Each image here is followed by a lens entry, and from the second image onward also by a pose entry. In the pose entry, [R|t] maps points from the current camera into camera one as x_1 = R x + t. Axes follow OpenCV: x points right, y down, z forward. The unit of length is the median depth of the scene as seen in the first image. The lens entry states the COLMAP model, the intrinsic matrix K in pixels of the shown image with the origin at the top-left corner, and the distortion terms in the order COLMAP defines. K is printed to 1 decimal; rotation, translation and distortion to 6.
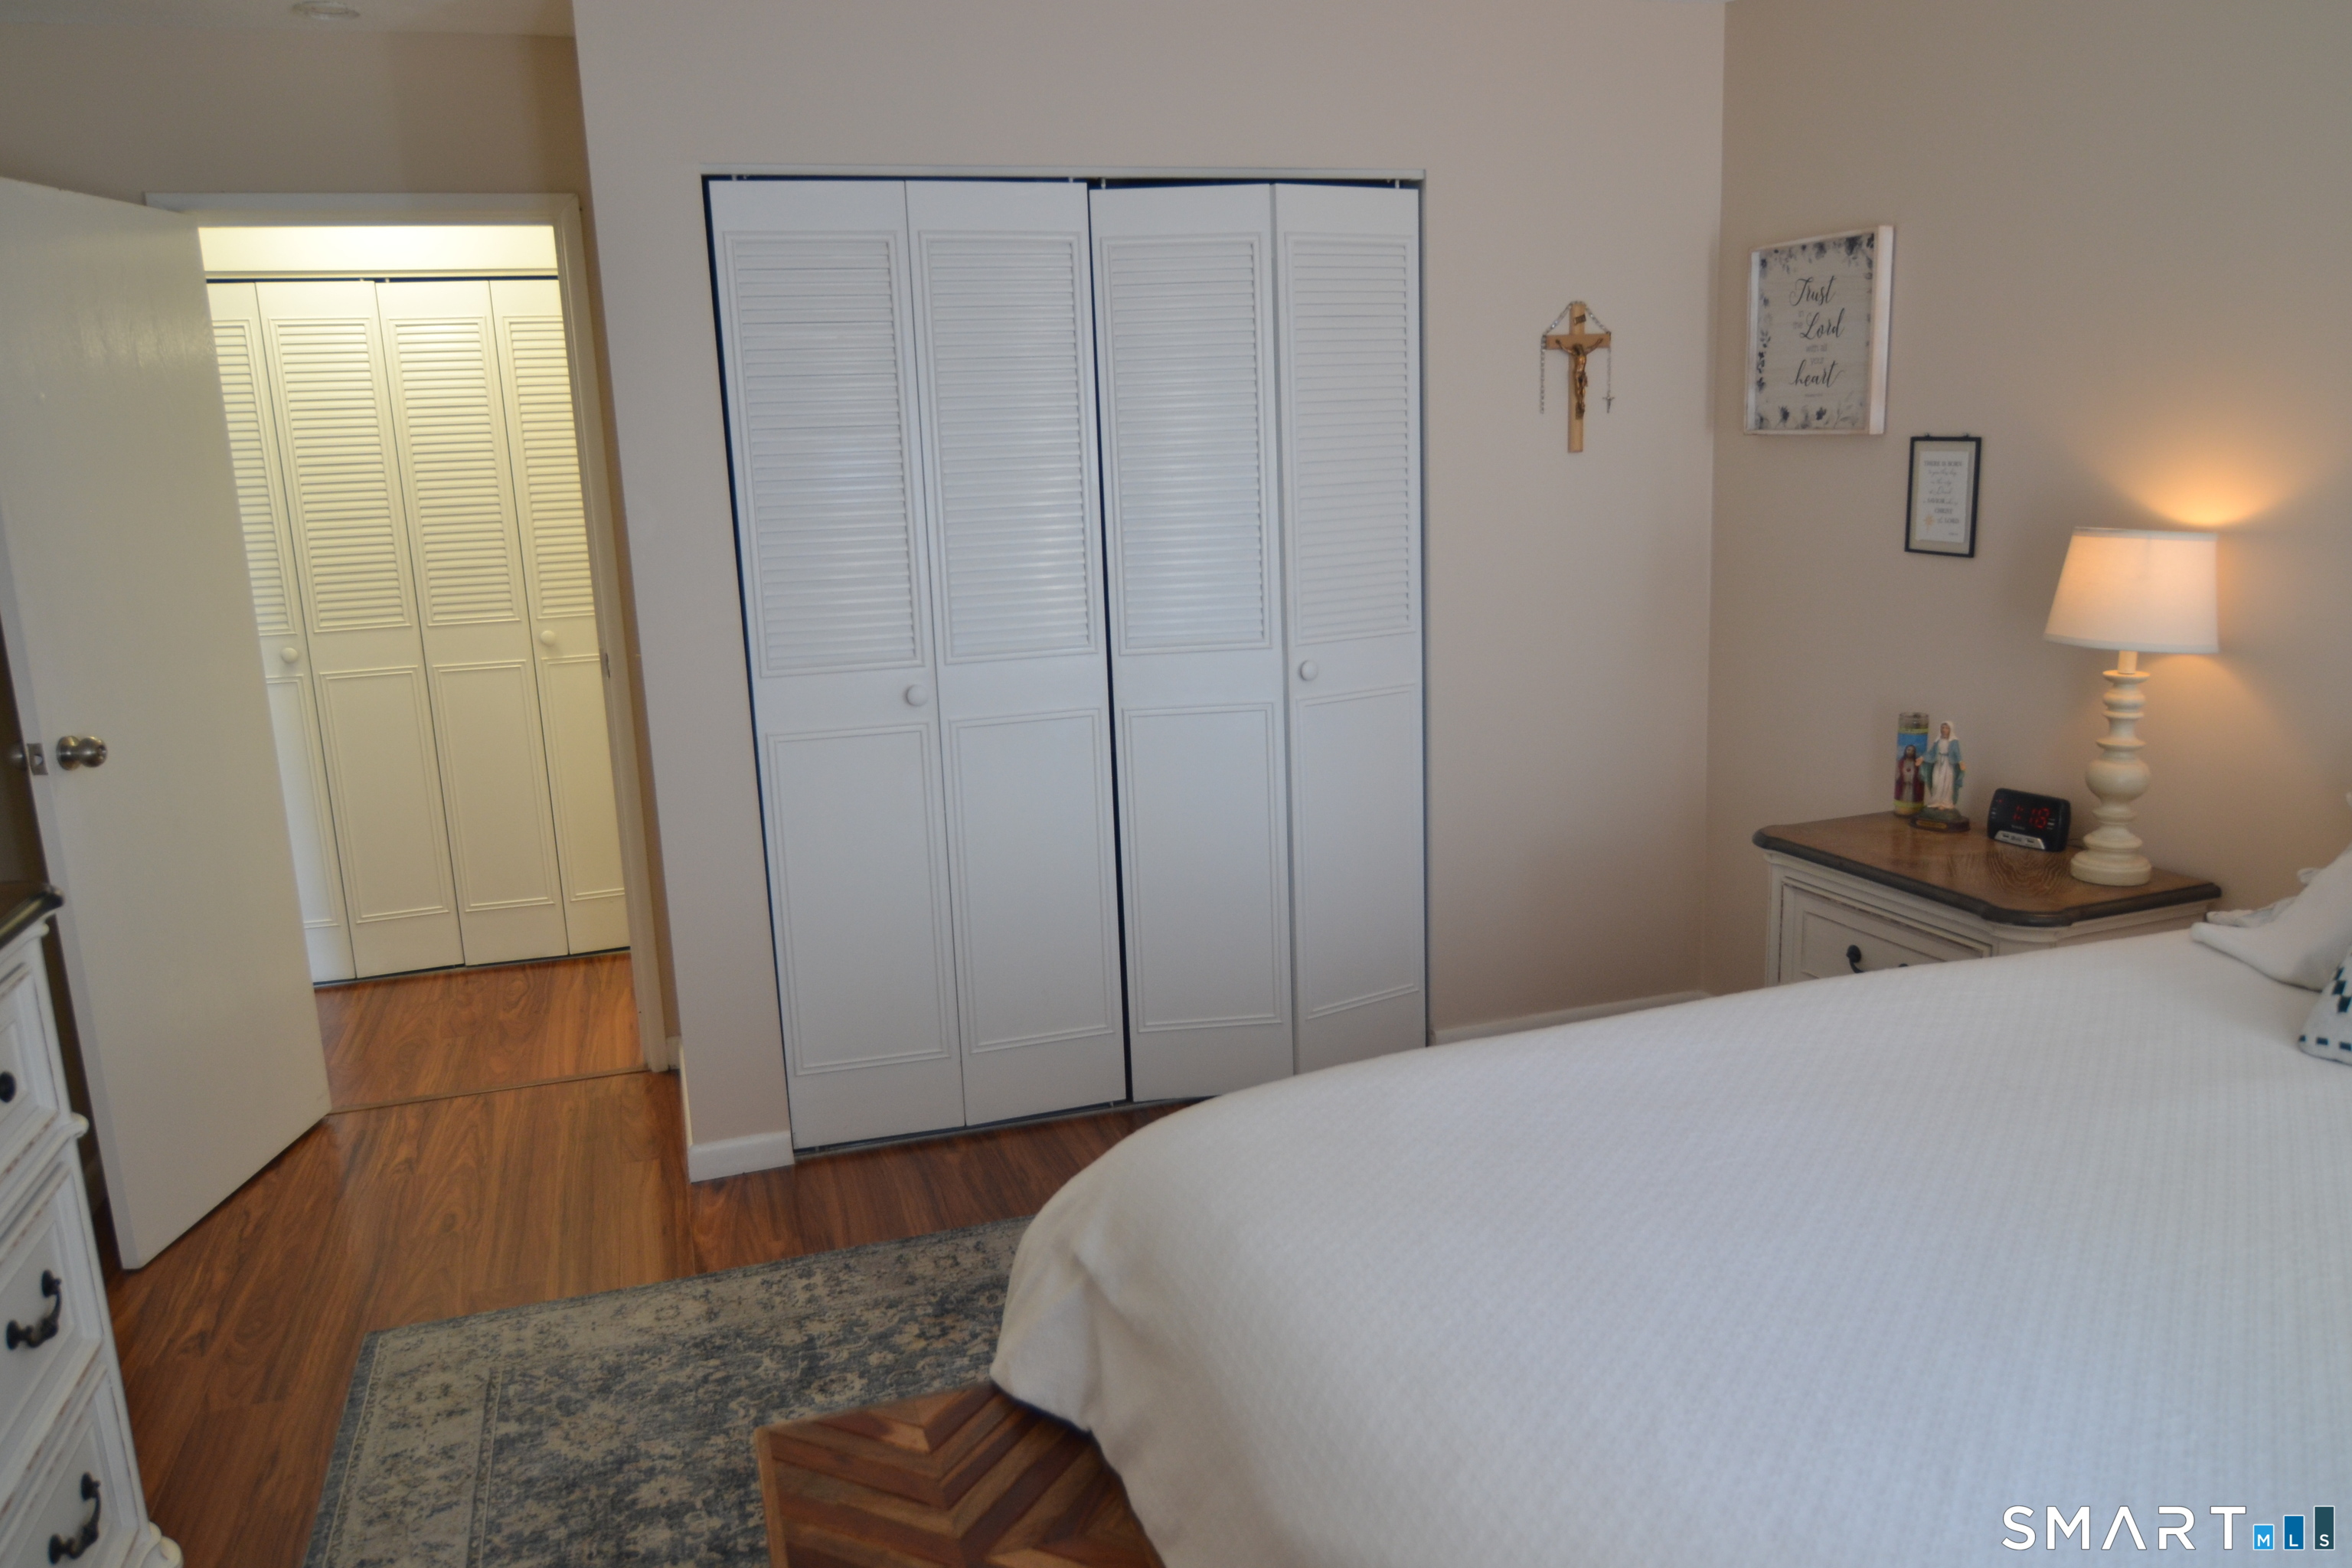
lens RADIAL K [[1666.5, 0, 1176.0], [0, 1666.5, 784.0], [0, 0, 1]] dist [-0.007252, -0.003164]
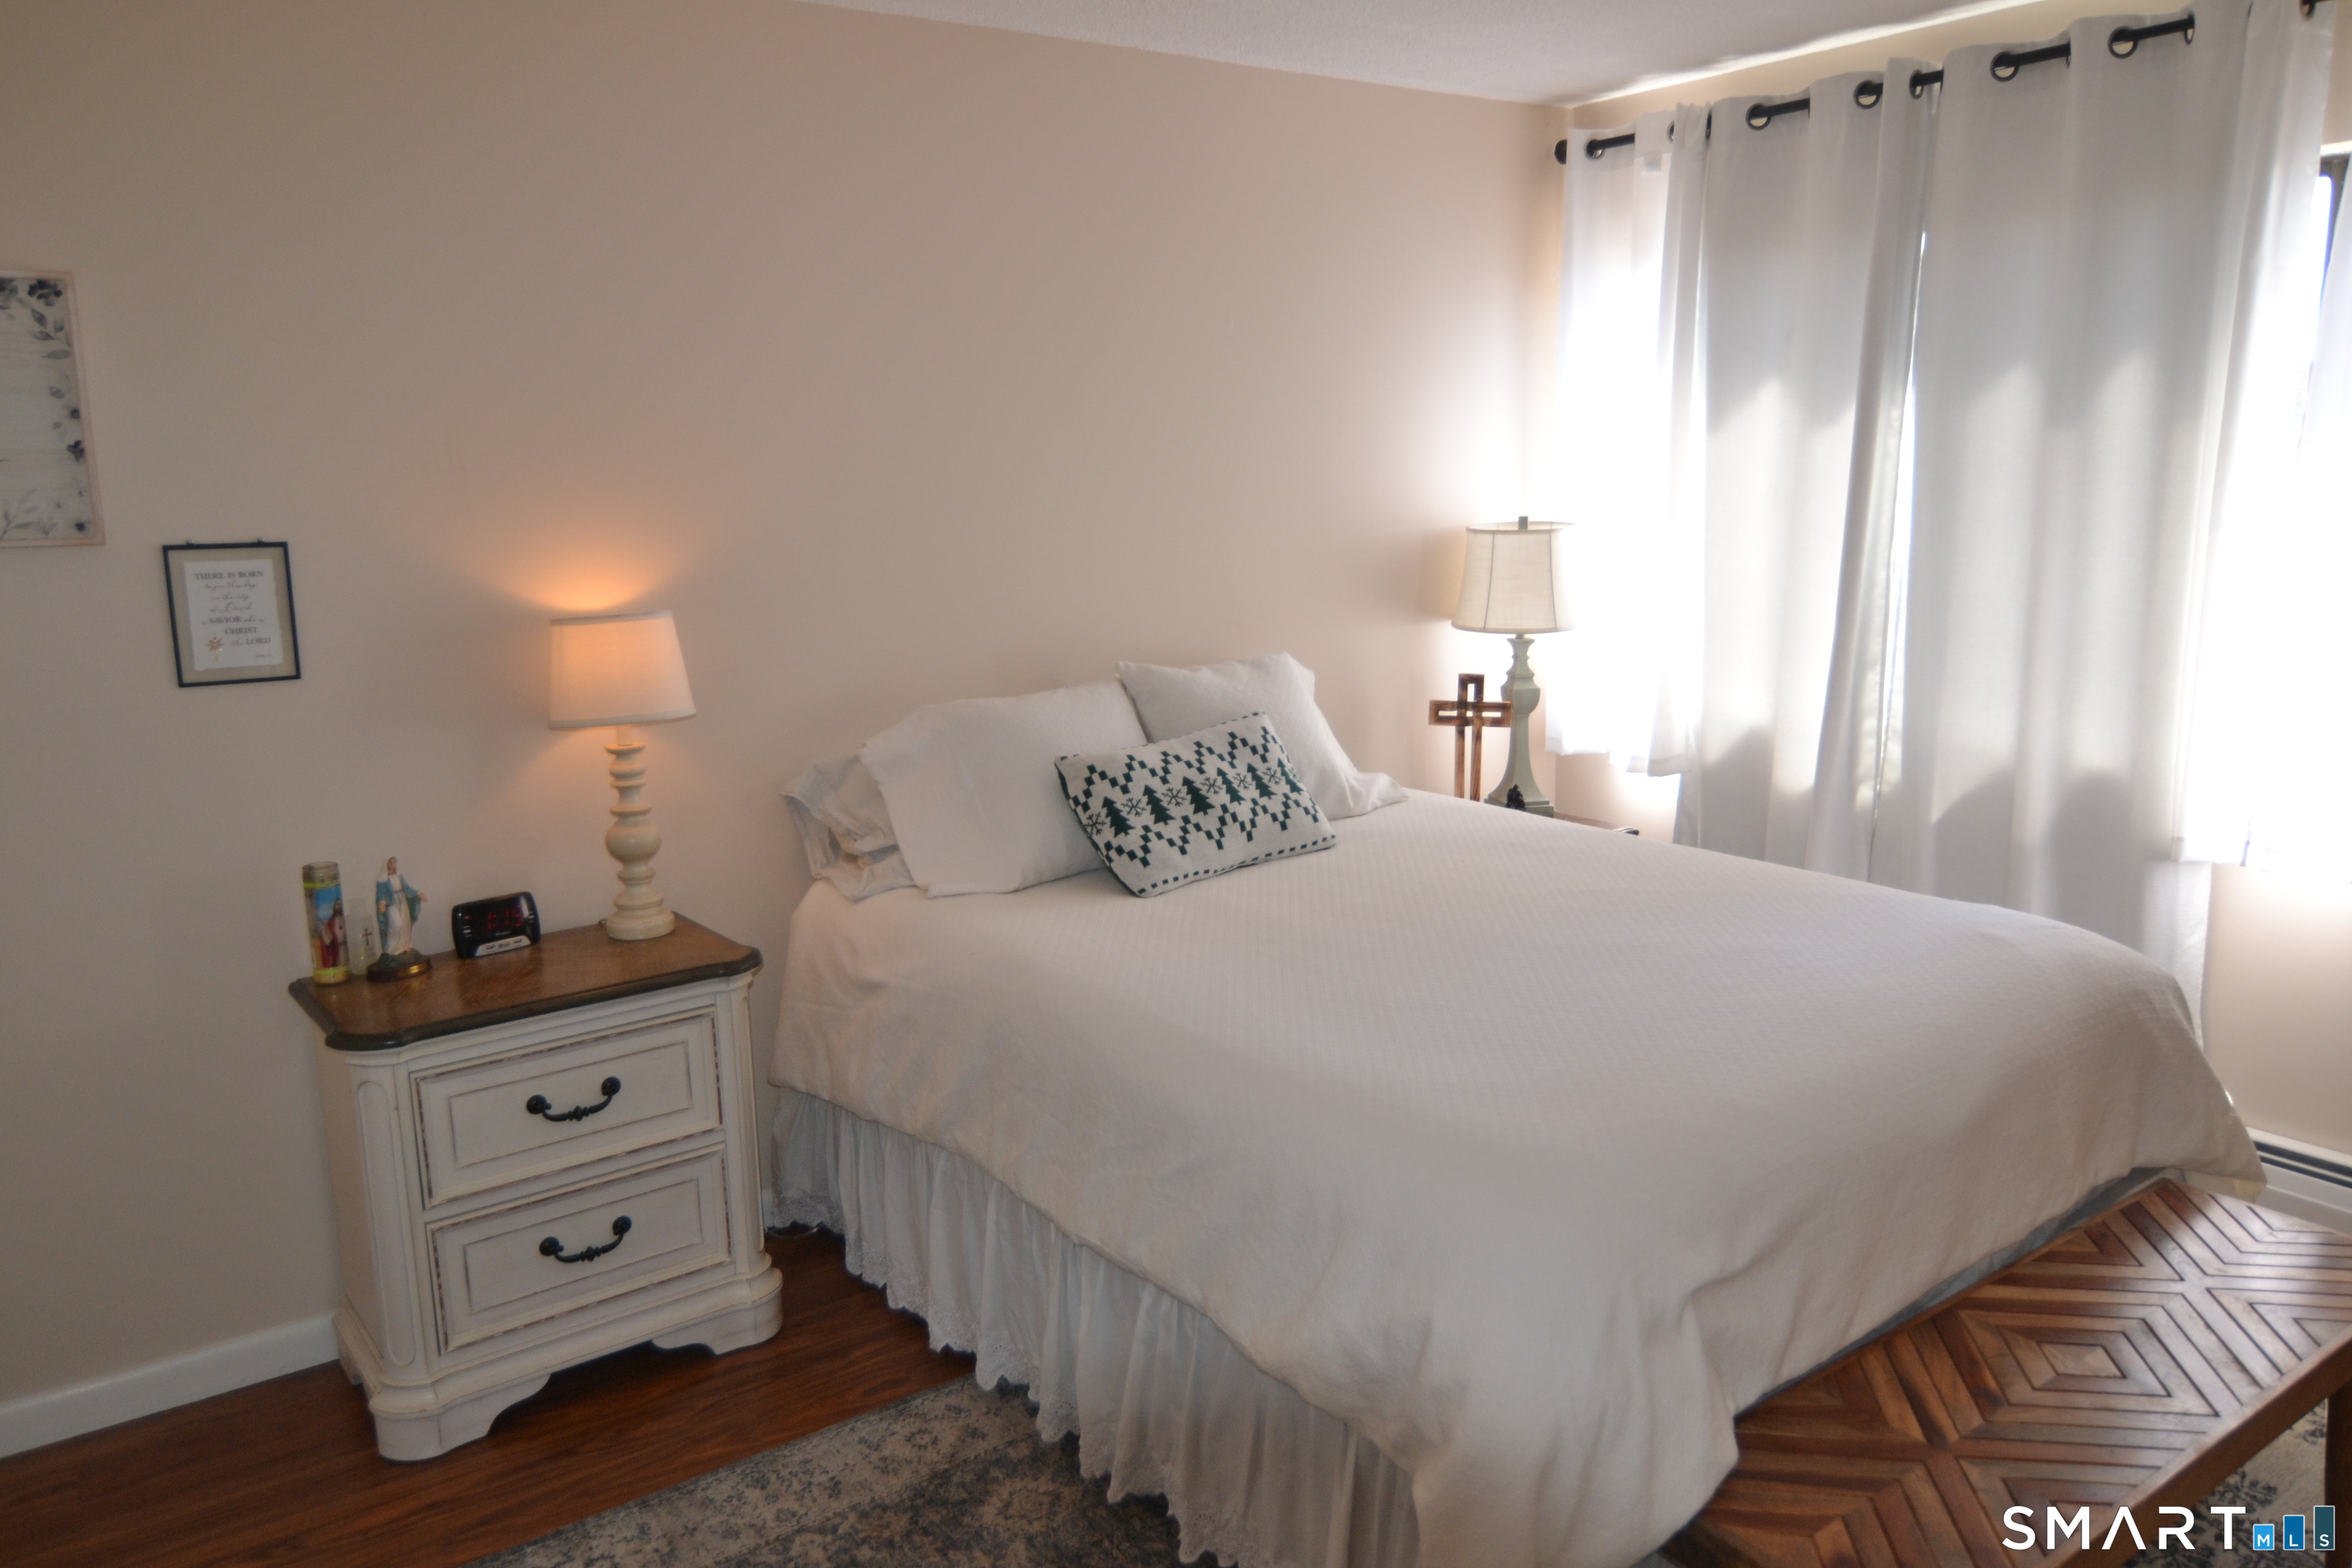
lens RADIAL K [[1666.5, 0, 1176.0], [0, 1666.5, 784.0], [0, 0, 1]] dist [-0.007252, -0.003164]
pose [[-0.285410, -0.140341, 0.948075, -0.485568], [0.229584, 0.950408, 0.209801, -0.160855], [-0.930501, 0.277542, -0.239036, 0.795873]]
